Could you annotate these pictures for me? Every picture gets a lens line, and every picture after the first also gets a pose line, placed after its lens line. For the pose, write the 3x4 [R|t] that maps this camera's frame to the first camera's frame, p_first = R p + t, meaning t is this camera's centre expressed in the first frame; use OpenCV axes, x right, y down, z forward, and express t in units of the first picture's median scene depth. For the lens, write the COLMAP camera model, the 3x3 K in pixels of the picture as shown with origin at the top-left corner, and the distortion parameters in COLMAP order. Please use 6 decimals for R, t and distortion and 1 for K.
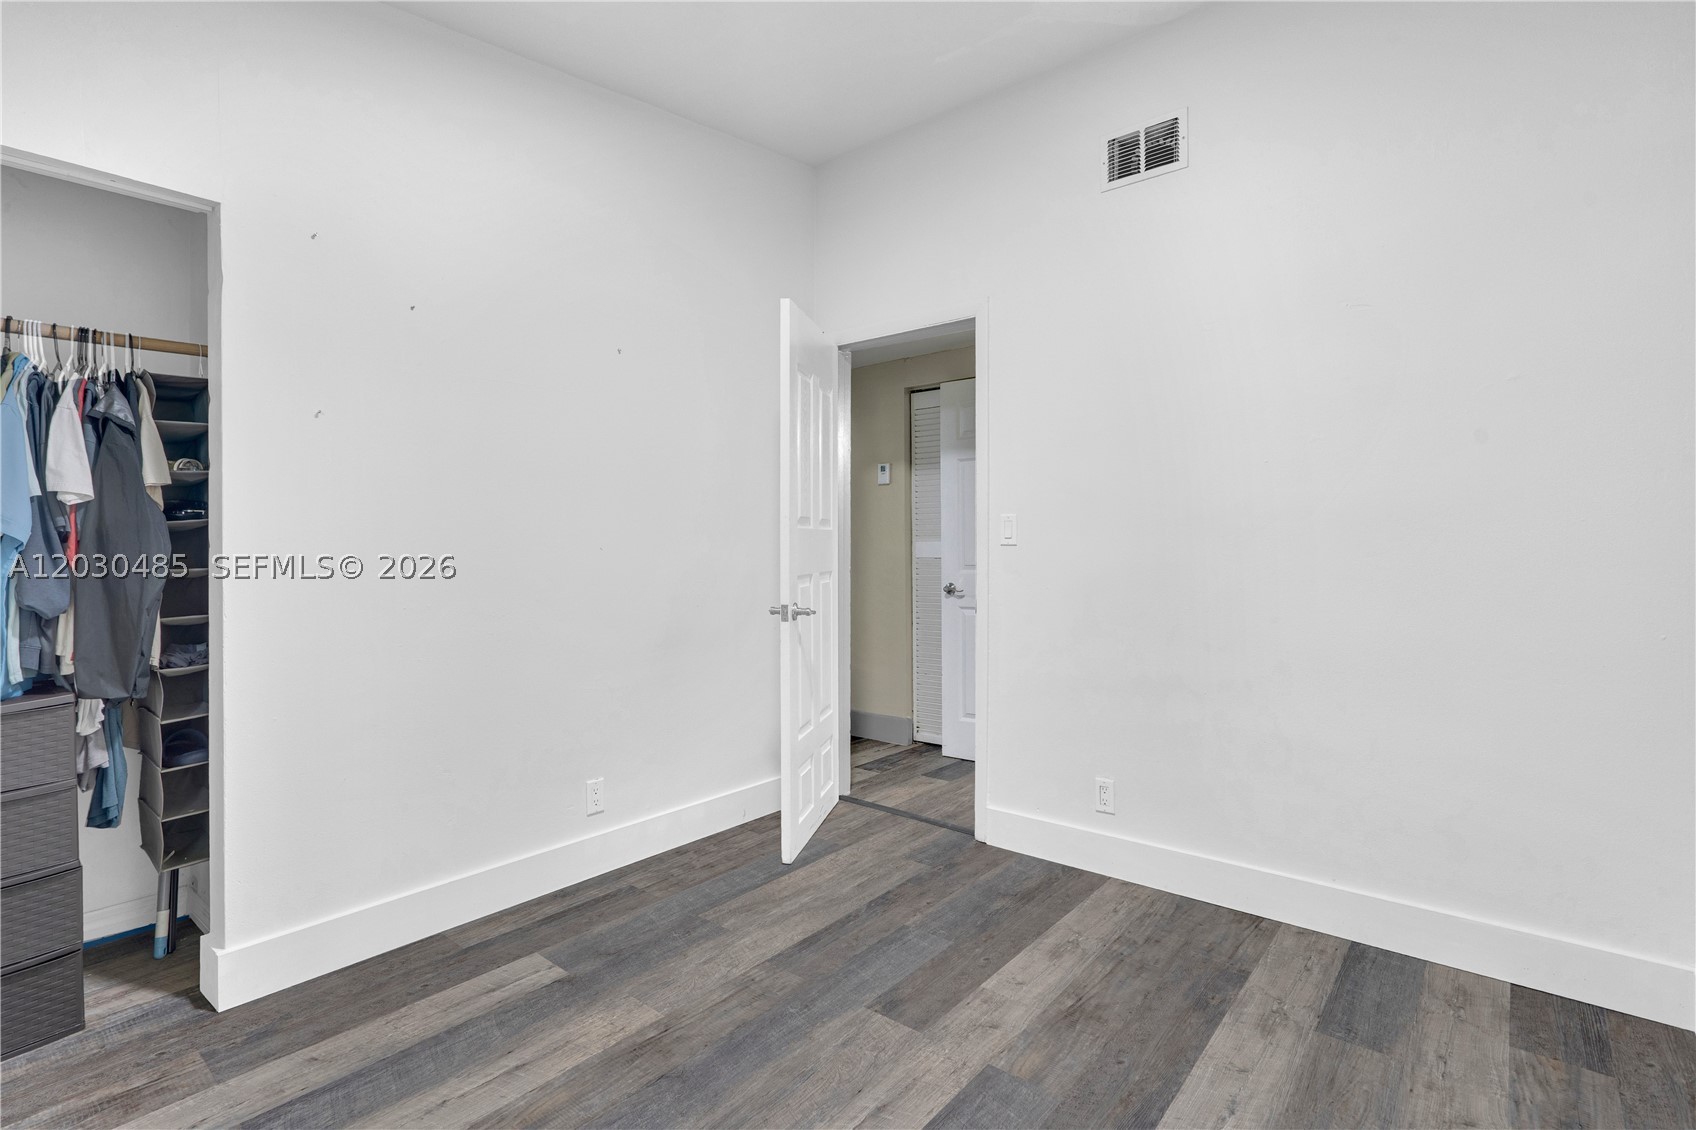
lens RADIAL K [[812.0, 0, 838.1], [0, 812.0, 549.9], [0, 0, 1]] dist [0.001143, 0.000270]
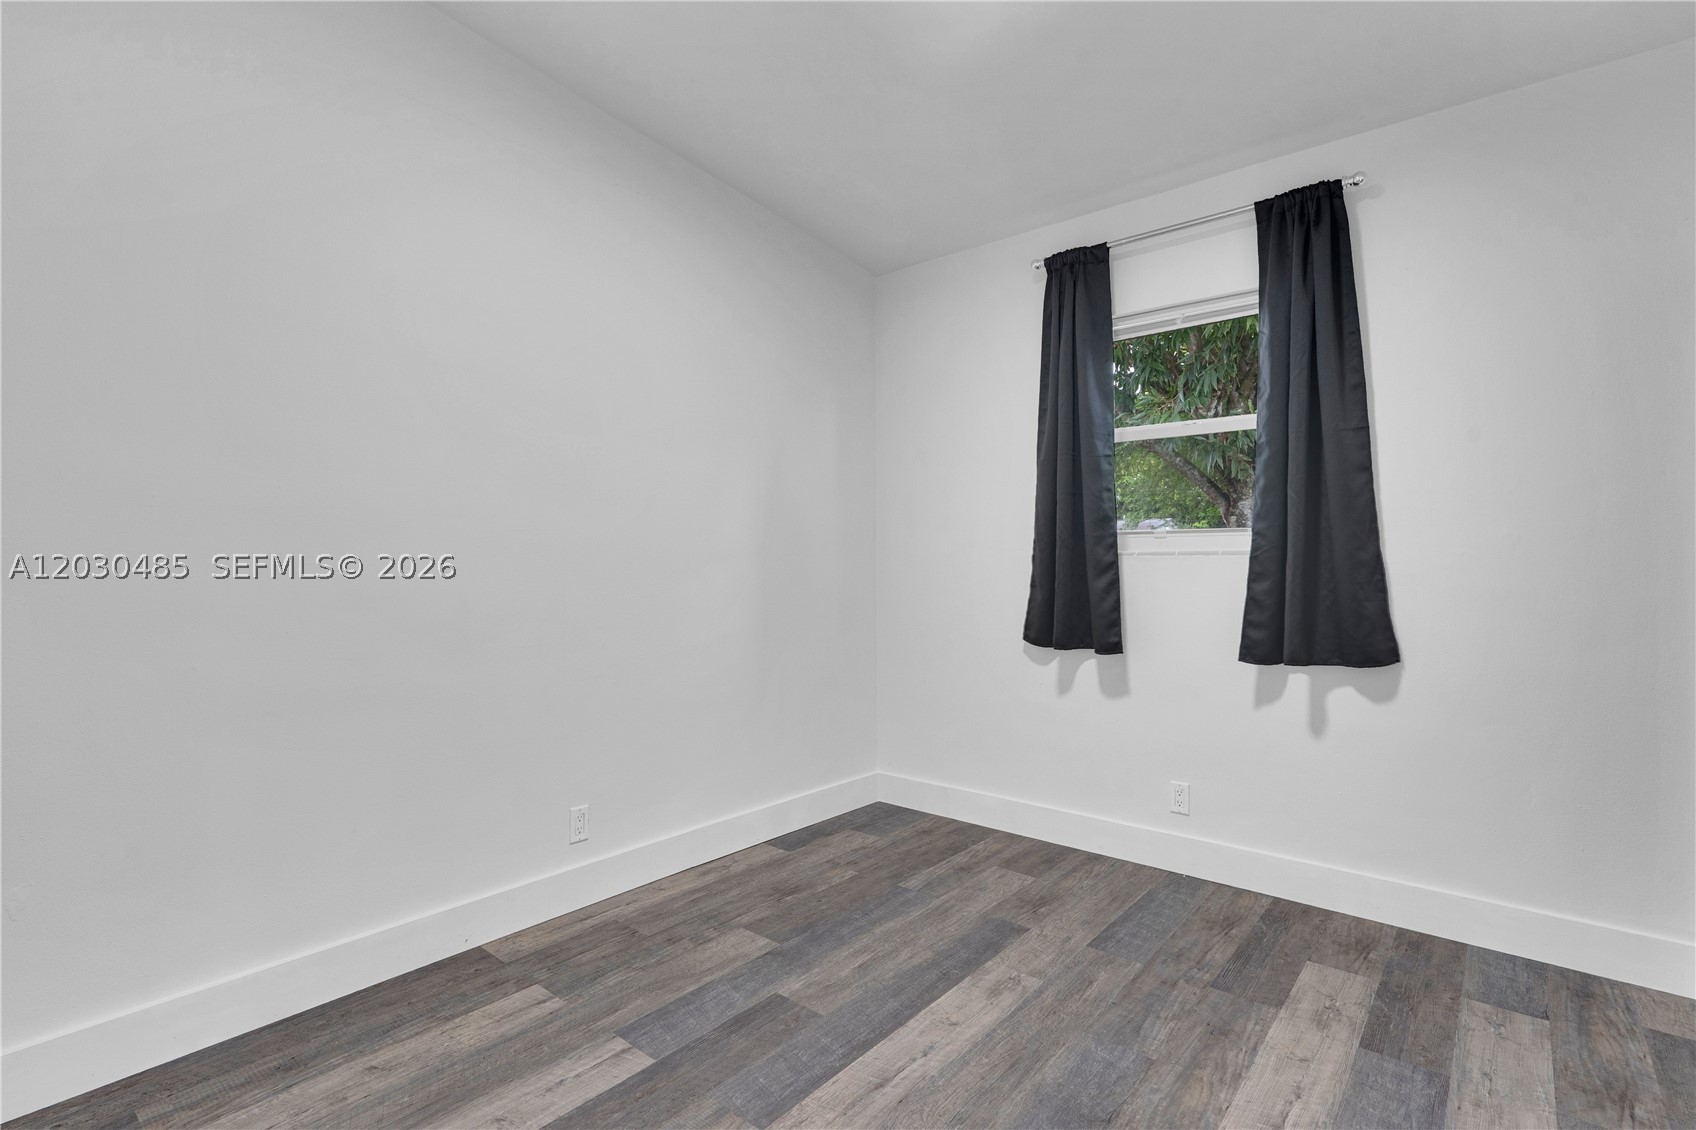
lens RADIAL K [[812.0, 0, 848.3], [0, 812.0, 565.0], [0, 0, 1]] dist [0.001143, 0.000270]
pose [[-0.999994, 0.003312, -0.001312, 0.068575], [0.003309, 0.999992, 0.002051, -0.008158], [0.001318, 0.002046, -0.999997, 1.522645]]
